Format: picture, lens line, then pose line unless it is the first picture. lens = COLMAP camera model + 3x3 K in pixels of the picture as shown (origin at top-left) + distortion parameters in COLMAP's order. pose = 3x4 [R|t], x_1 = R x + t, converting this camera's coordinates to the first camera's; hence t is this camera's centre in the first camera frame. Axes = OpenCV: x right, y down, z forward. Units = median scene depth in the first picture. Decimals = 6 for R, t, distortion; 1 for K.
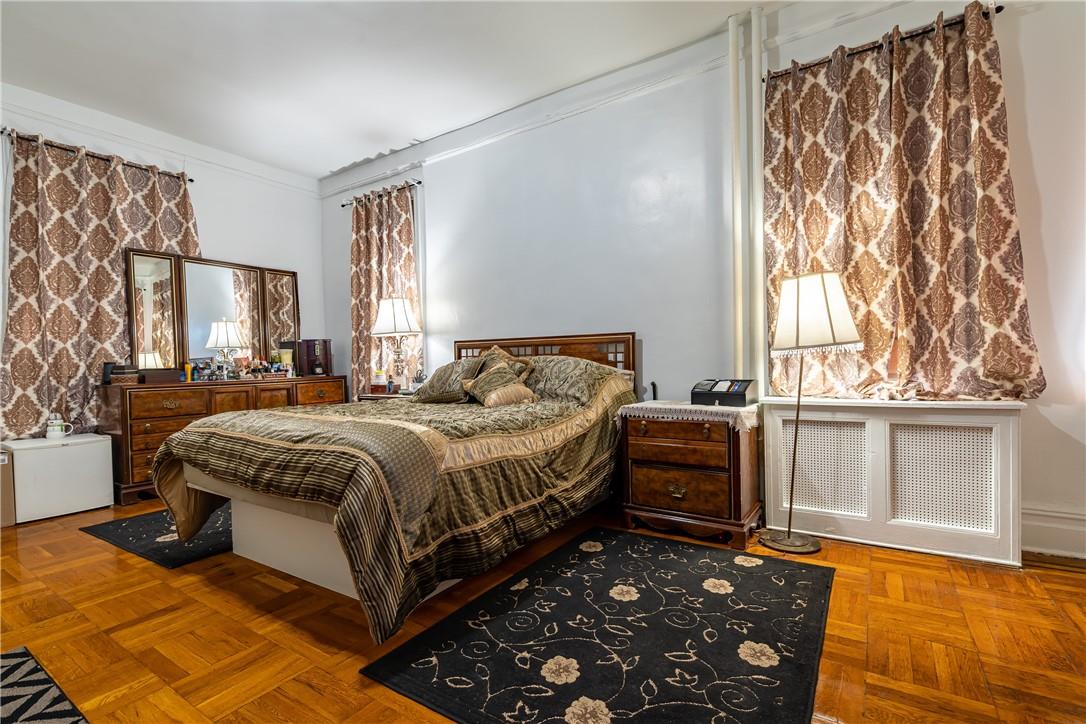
lens RADIAL K [[497.3, 0, 545.6], [0, 497.3, 377.8], [0, 0, 1]] dist [-0.000736, 0.000362]
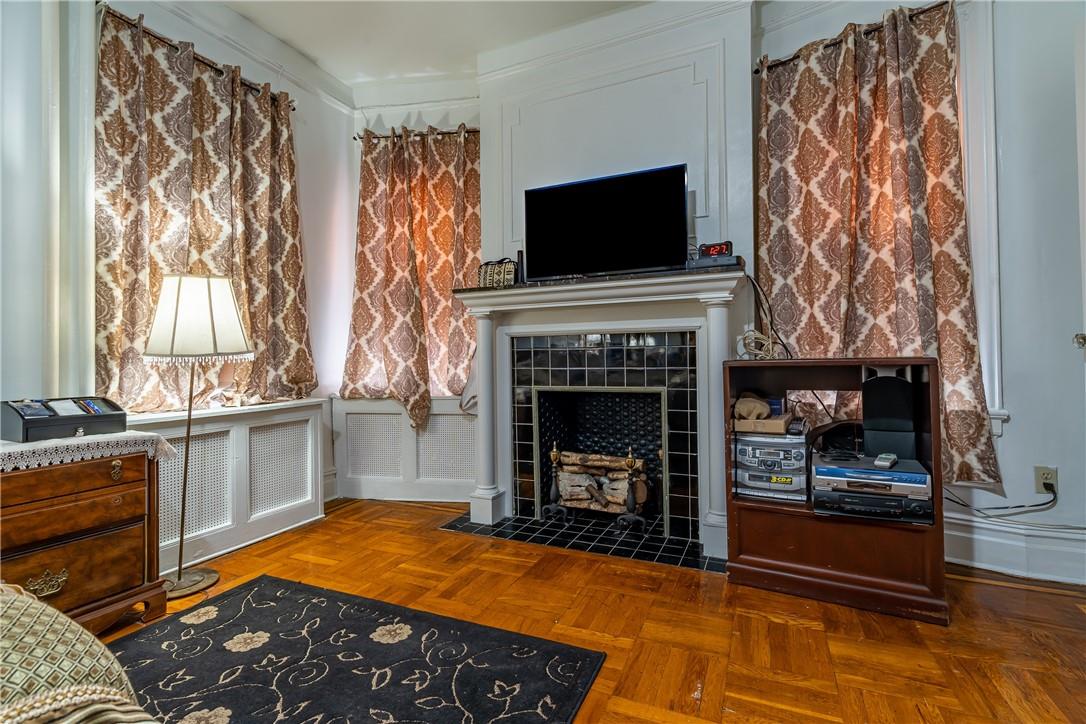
lens RADIAL K [[497.3, 0, 541.7], [0, 497.3, 355.1], [0, 0, 1]] dist [-0.000736, 0.000362]
pose [[-0.155344, 0.029587, 0.987417, -0.474010], [0.045954, 0.998686, -0.022695, -0.011136], [-0.986791, 0.041850, -0.156500, 0.536269]]
